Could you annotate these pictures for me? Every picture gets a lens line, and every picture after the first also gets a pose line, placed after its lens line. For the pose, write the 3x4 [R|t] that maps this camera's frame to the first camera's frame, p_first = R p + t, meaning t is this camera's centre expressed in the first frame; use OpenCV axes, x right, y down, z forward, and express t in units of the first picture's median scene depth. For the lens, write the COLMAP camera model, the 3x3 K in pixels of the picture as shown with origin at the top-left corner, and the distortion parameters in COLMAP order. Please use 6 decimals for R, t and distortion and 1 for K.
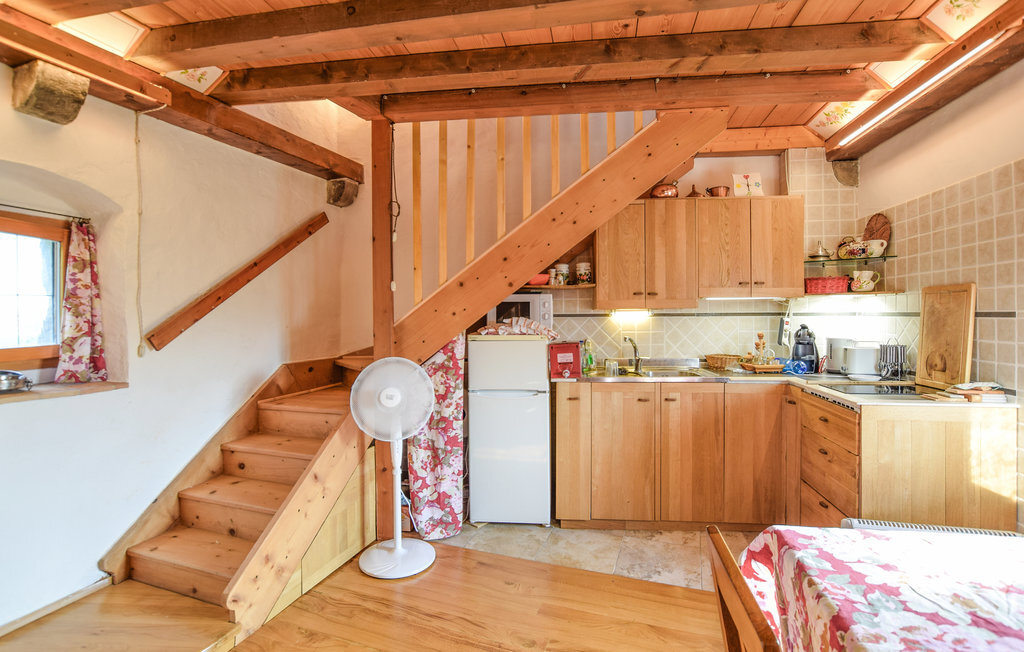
lens RADIAL K [[473.8, 0, 510.1], [0, 473.8, 306.0], [0, 0, 1]] dist [-0.026296, 0.001770]
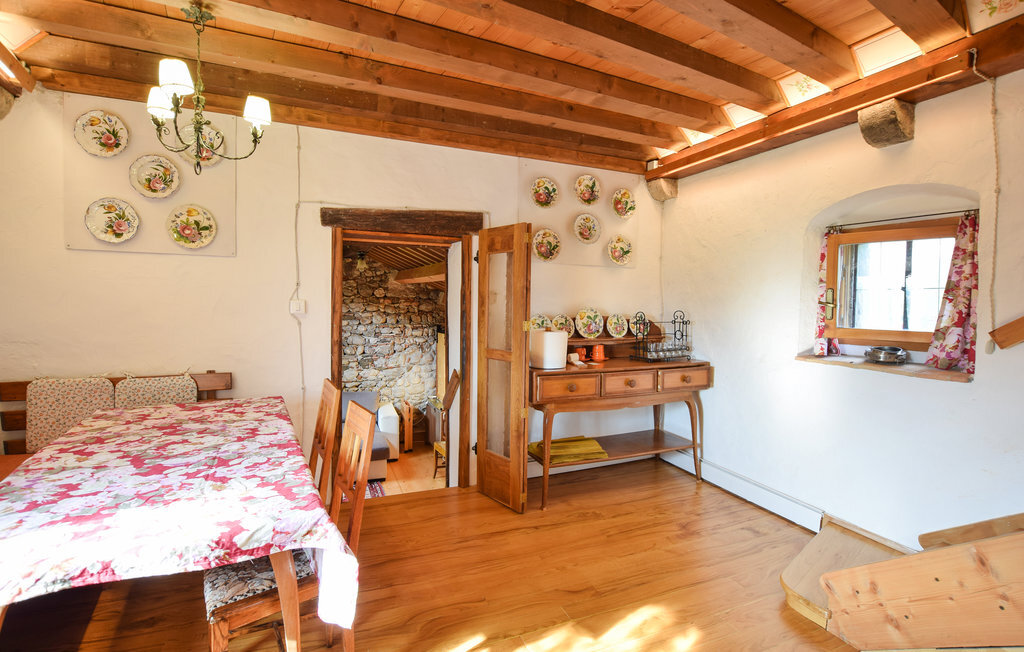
lens RADIAL K [[473.8, 0, 510.1], [0, 473.8, 306.0], [0, 0, 1]] dist [-0.026296, 0.001770]
pose [[-0.737470, 0.007252, -0.675341, 0.589888], [0.005857, 0.999973, 0.004343, 0.011167], [0.675354, -0.000753, -0.737493, 1.256583]]
